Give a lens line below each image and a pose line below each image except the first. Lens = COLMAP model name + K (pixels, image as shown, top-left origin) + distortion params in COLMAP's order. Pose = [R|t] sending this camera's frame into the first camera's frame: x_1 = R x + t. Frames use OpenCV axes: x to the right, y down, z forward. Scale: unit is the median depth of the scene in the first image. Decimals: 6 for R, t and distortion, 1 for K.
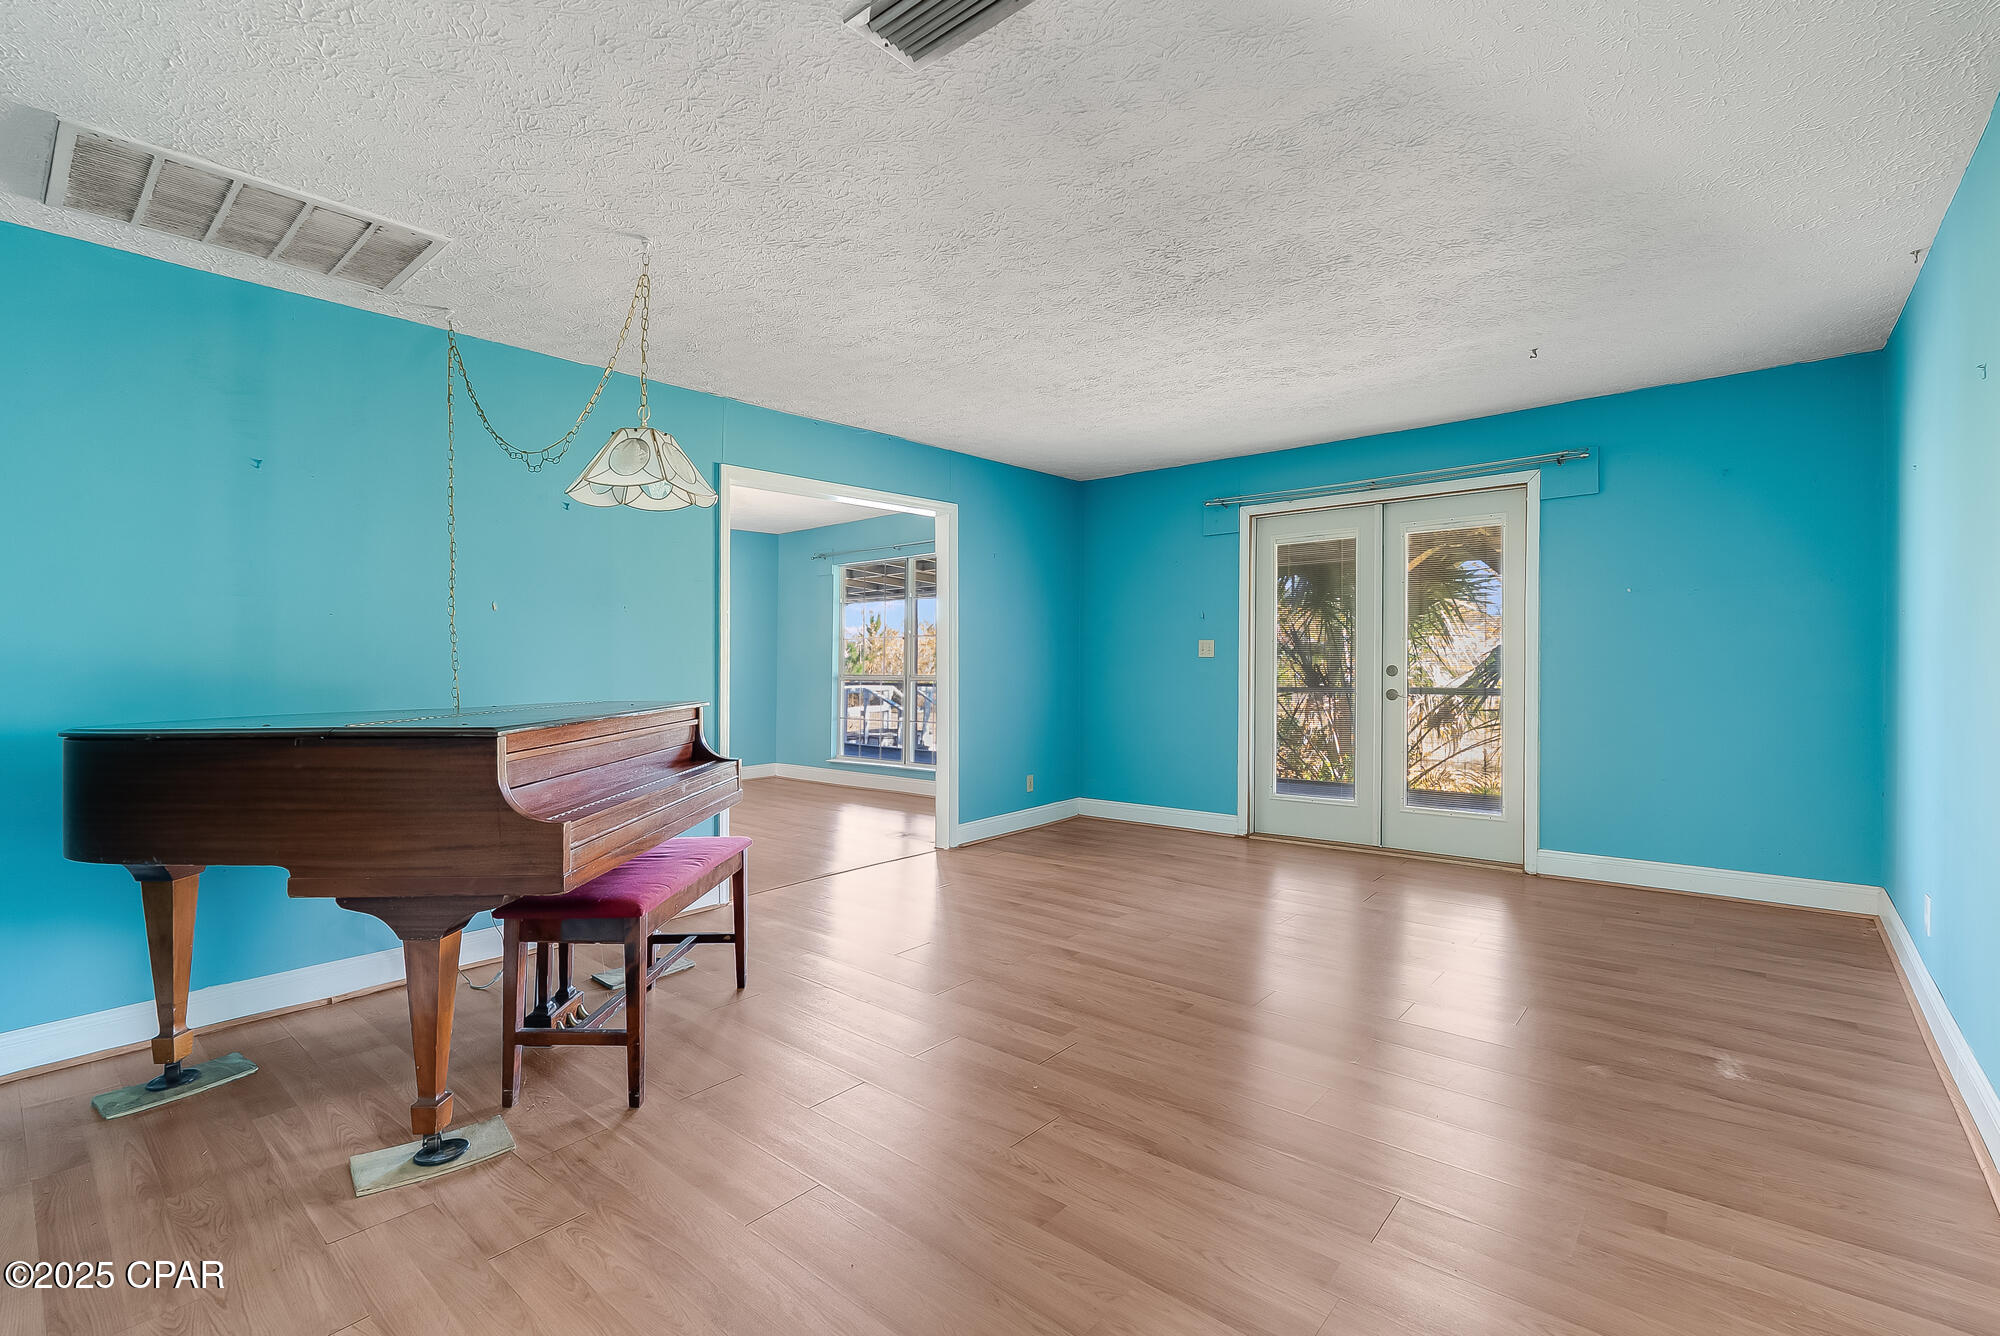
lens RADIAL K [[878.9, 0, 994.5], [0, 878.9, 651.3], [0, 0, 1]] dist [-0.005486, 0.000665]
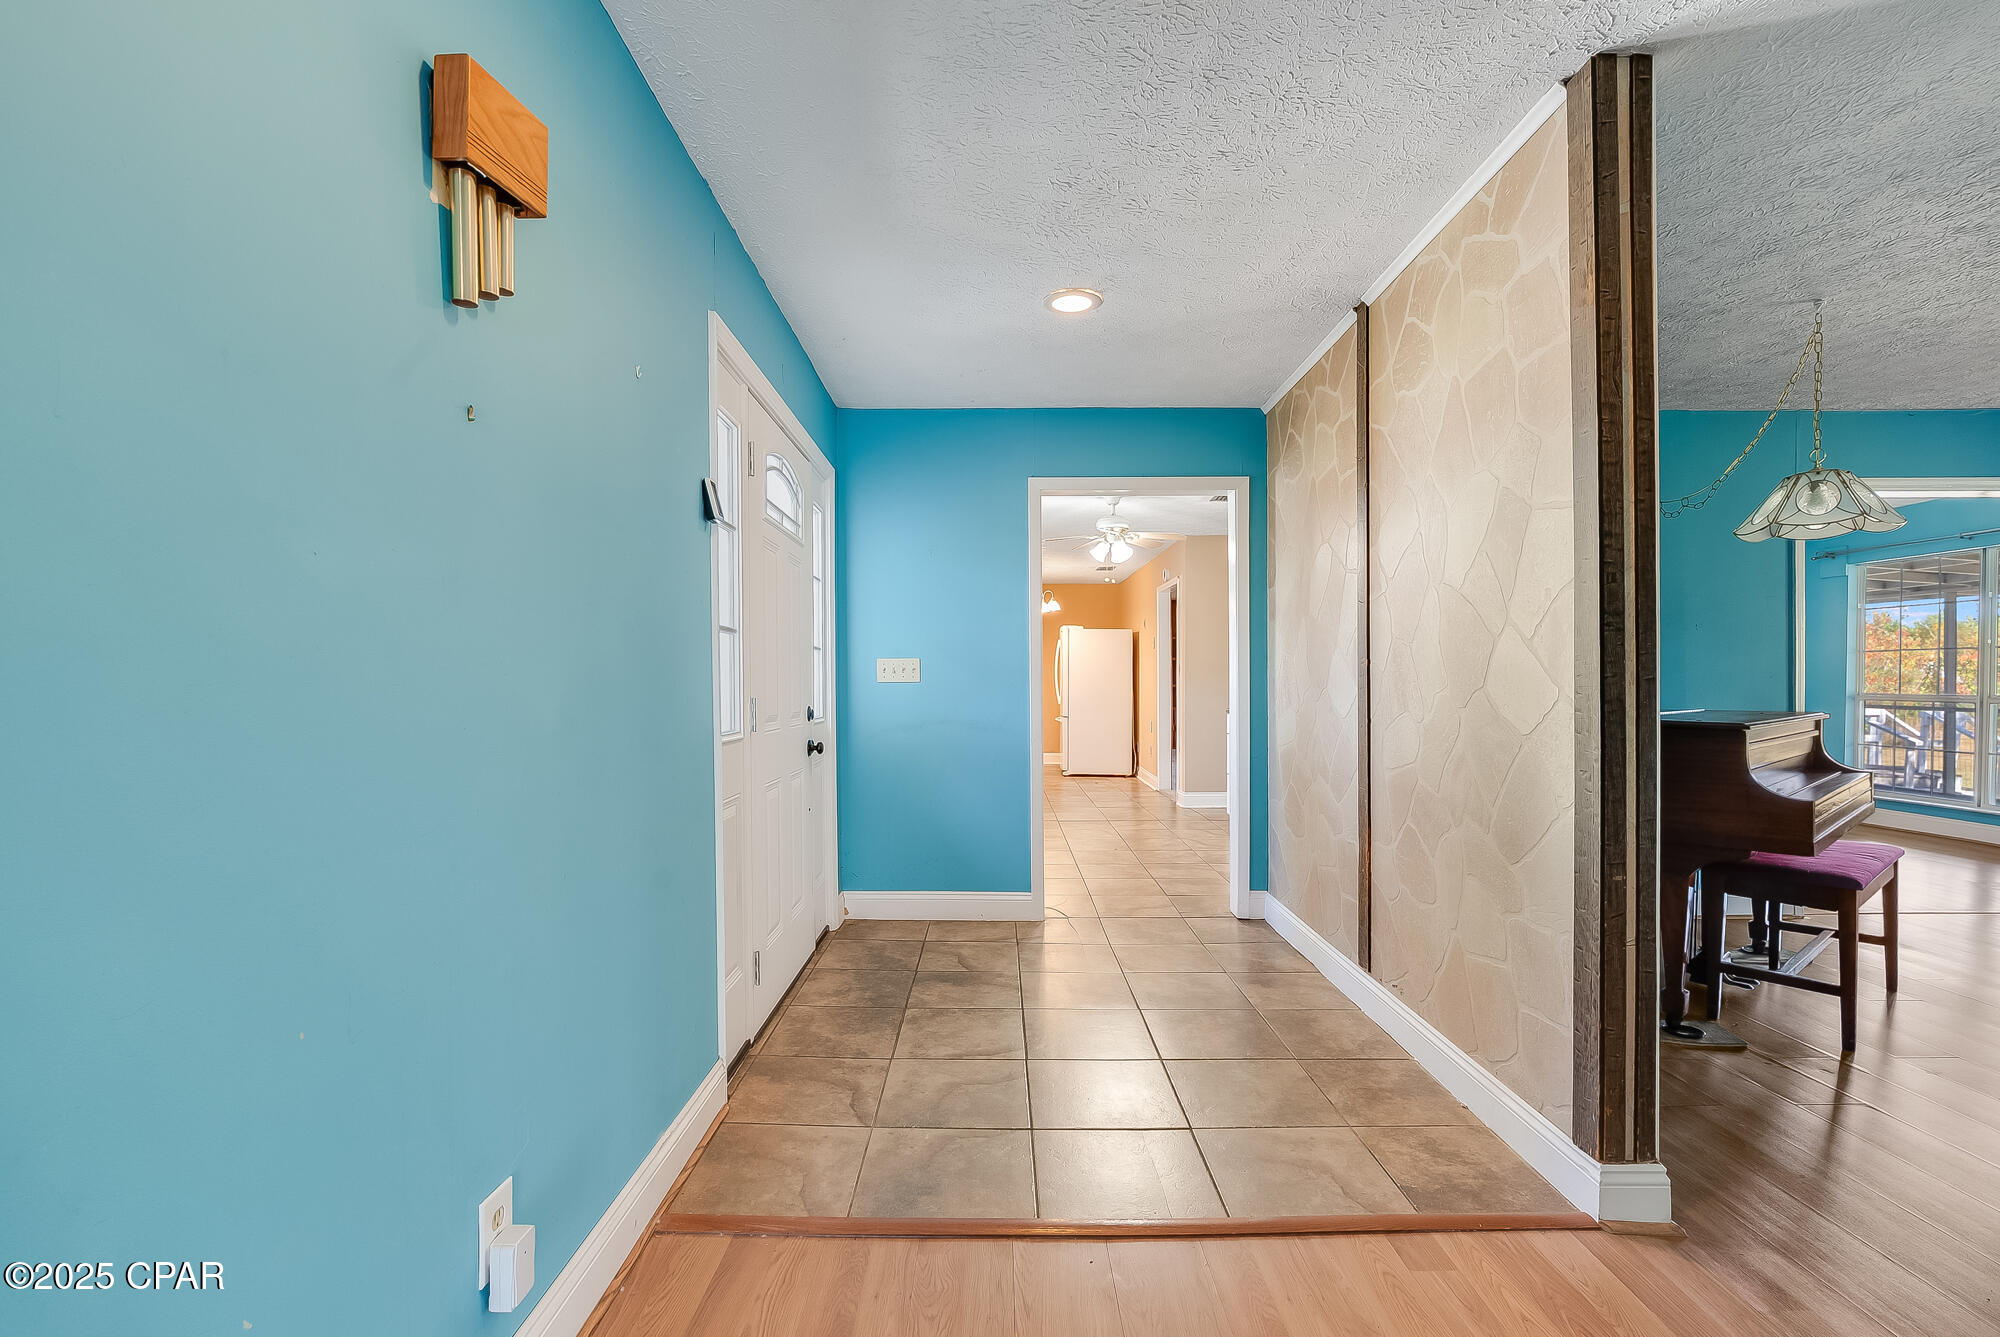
lens RADIAL K [[891.3, 0, 992.2], [0, 891.3, 672.8], [0, 0, 1]] dist [-0.005380, -0.000619]
pose [[0.647431, 0.004930, -0.762108, -0.173165], [-0.000552, 0.999982, 0.006000, 0.002347], [0.762124, -0.003464, 0.647422, -0.442438]]
